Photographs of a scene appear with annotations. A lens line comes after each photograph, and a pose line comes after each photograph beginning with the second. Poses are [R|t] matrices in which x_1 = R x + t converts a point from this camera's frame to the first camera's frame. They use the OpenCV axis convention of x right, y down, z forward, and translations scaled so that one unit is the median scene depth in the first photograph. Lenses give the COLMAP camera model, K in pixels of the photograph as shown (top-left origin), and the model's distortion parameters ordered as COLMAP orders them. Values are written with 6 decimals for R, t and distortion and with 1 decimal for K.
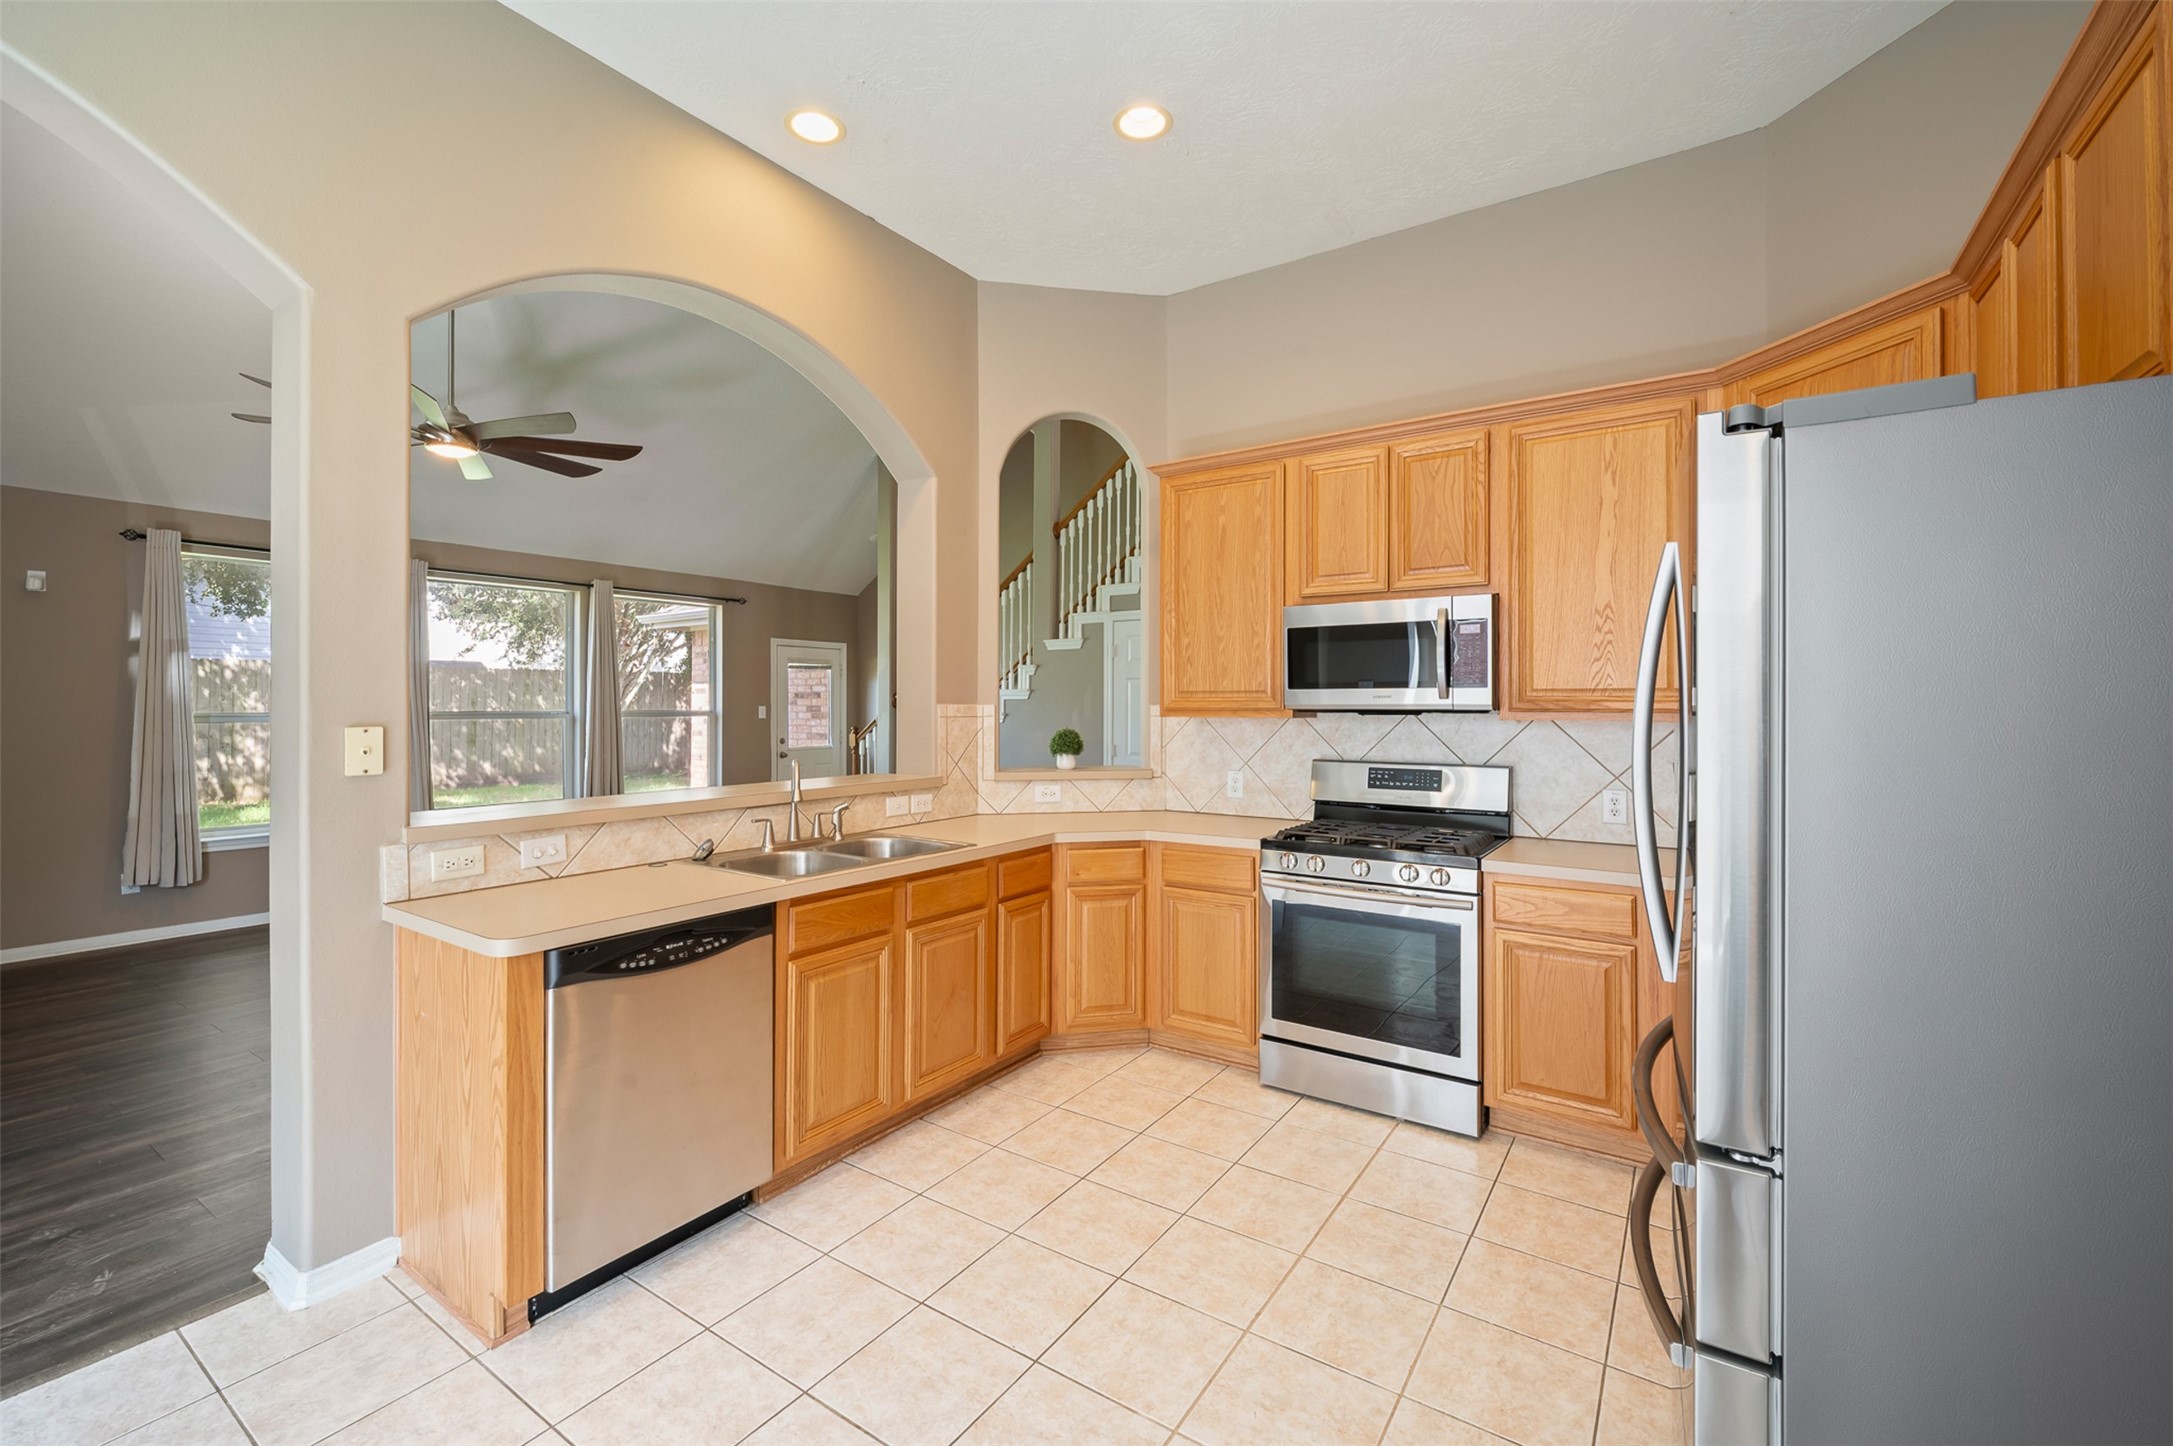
lens RADIAL K [[907.1, 0, 1079.5], [0, 907.1, 698.5], [0, 0, 1]] dist [0.012049, -0.011077]
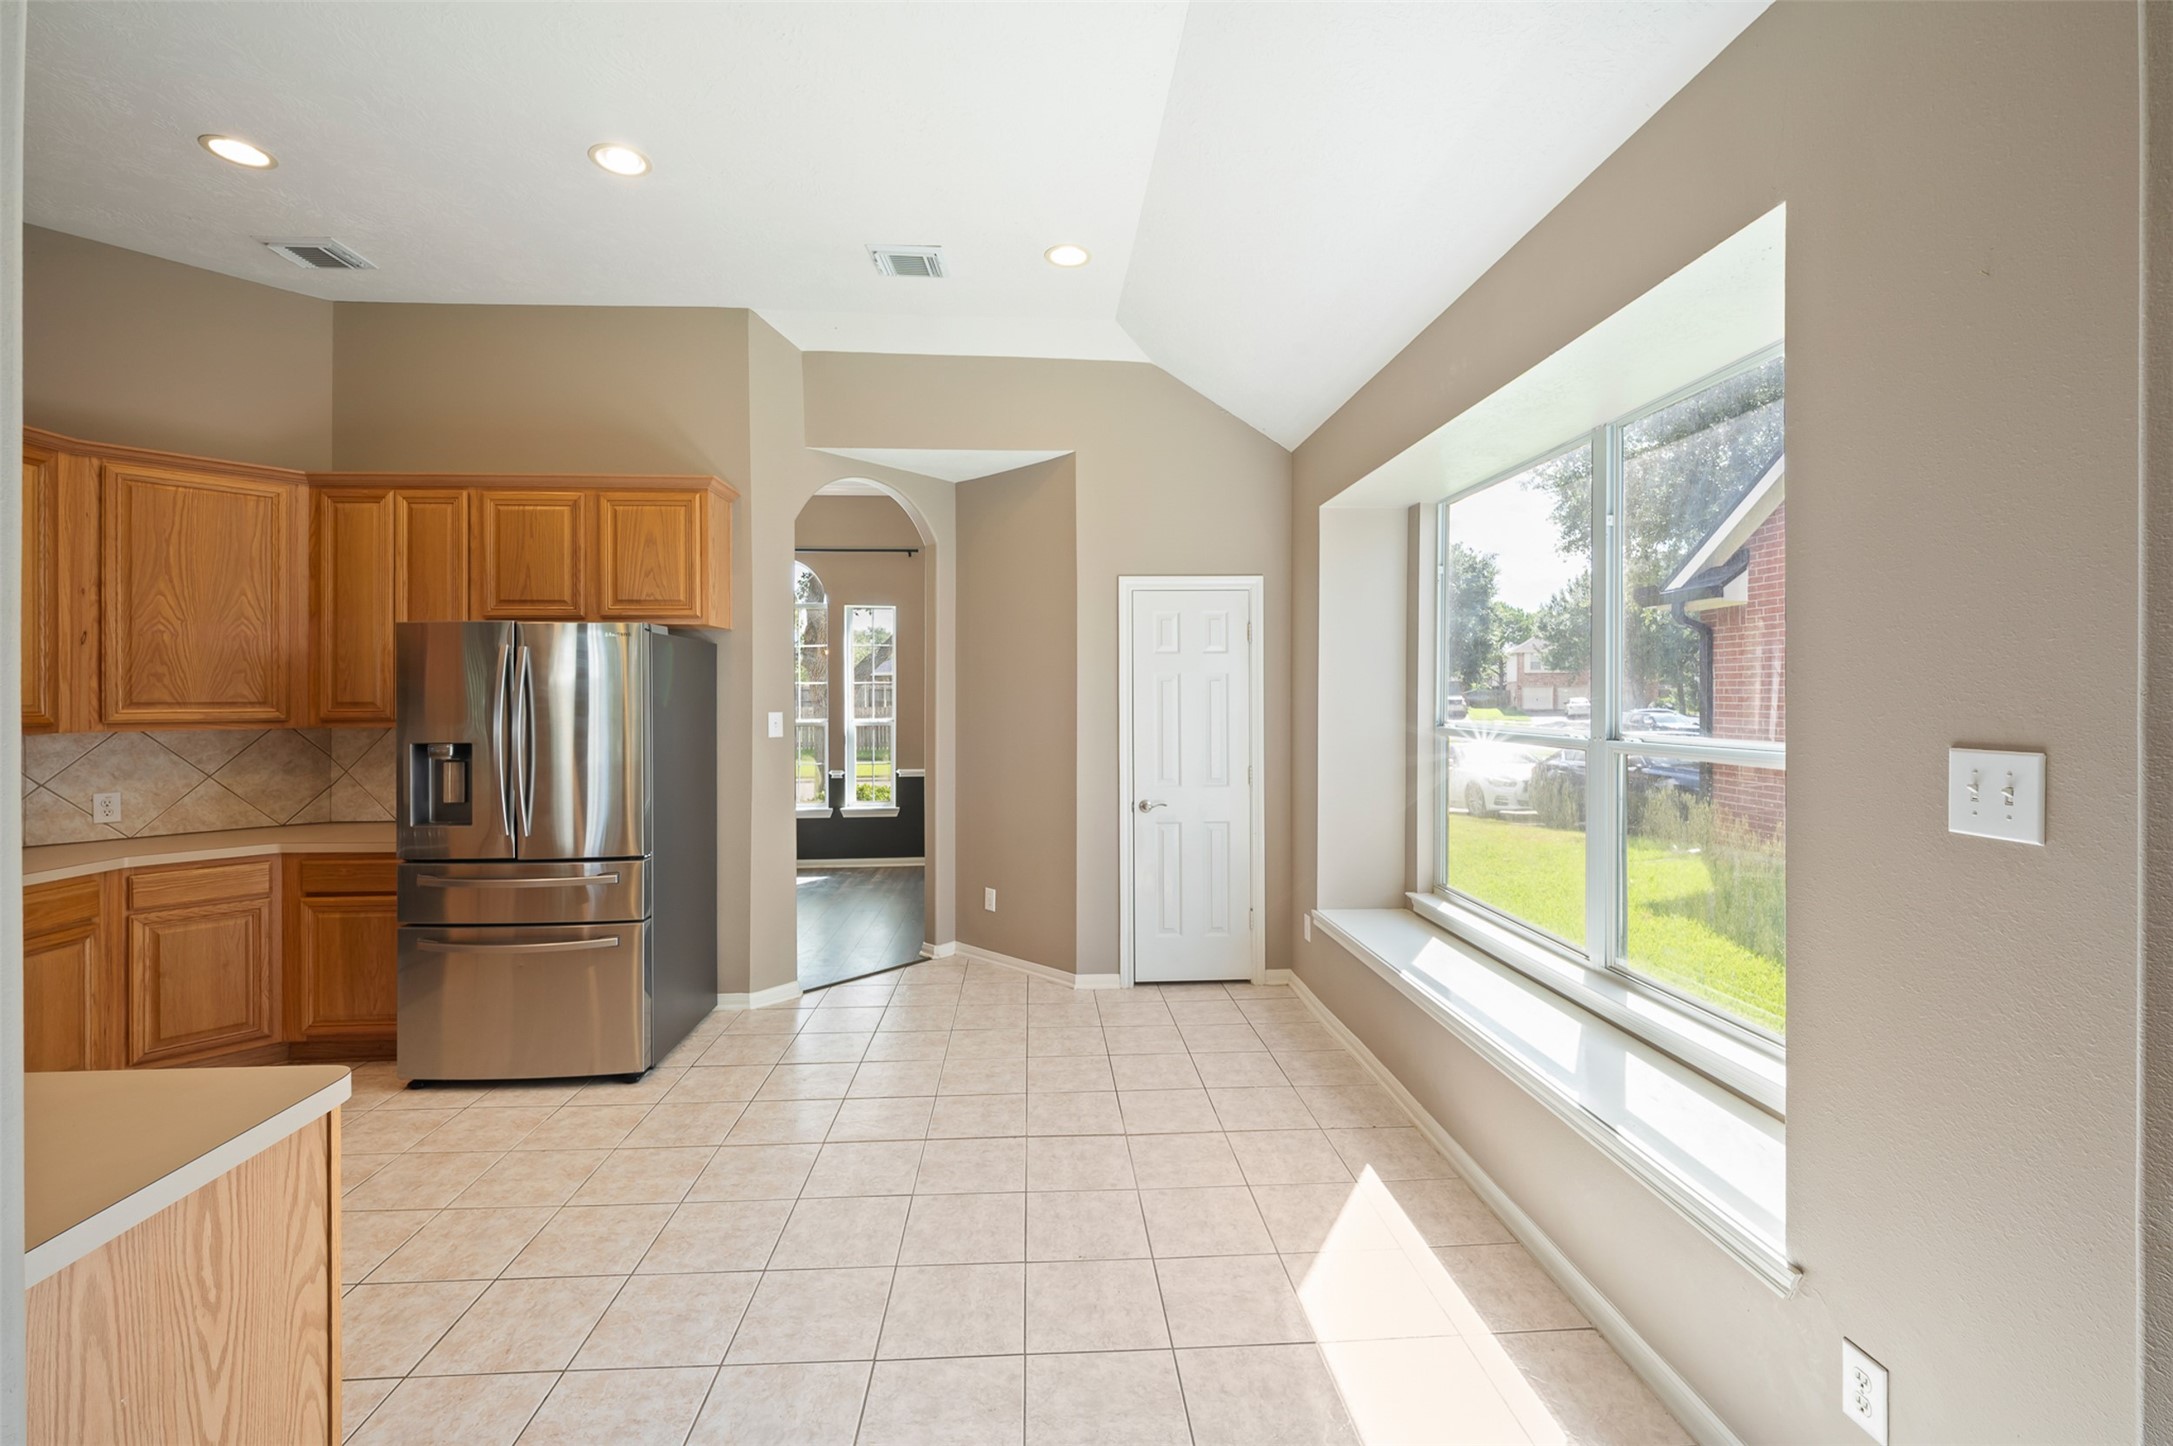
lens RADIAL K [[905.8, 0, 1082.3], [0, 905.8, 690.2], [0, 0, 1]] dist [0.011201, -0.004950]
pose [[-0.610344, 0.008320, 0.792093, -0.855169], [-0.000913, 0.999937, -0.011206, -0.015021], [-0.792136, -0.007563, -0.610298, 0.539649]]
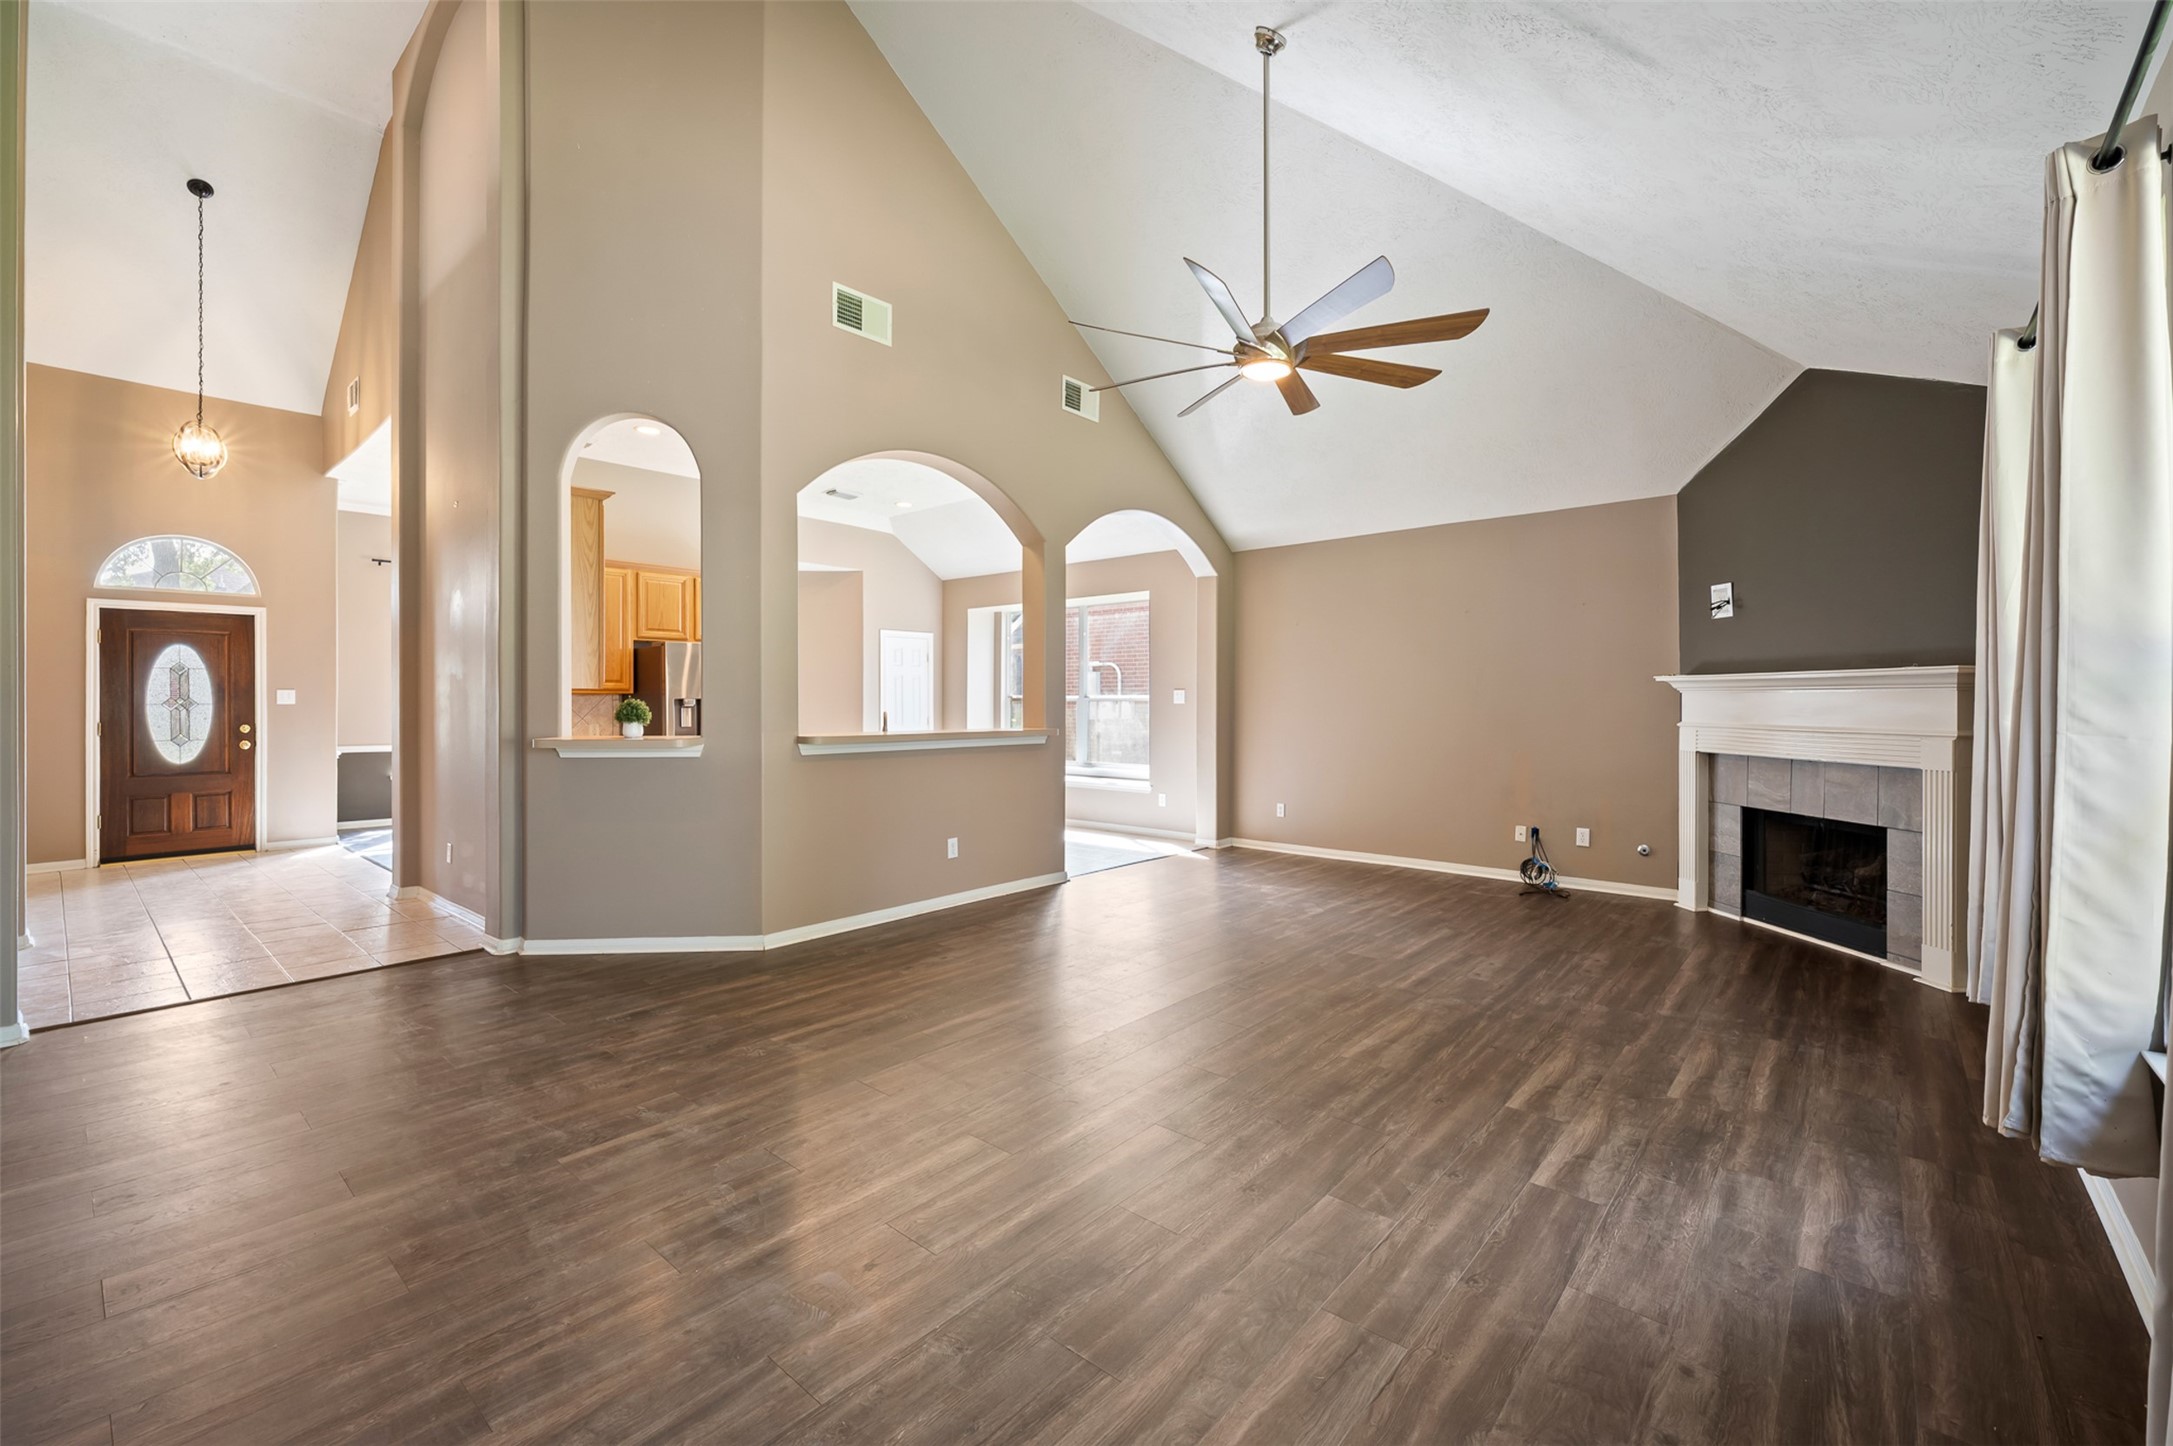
lens RADIAL K [[901.1, 0, 1088.9], [0, 901.1, 719.8], [0, 0, 1]] dist [0.001846, -0.000677]
pose [[-0.993681, -0.002924, 0.112204, -0.822653], [-0.001614, 0.999929, 0.011769, 0.054510], [-0.112231, 0.011513, -0.993615, 2.448916]]
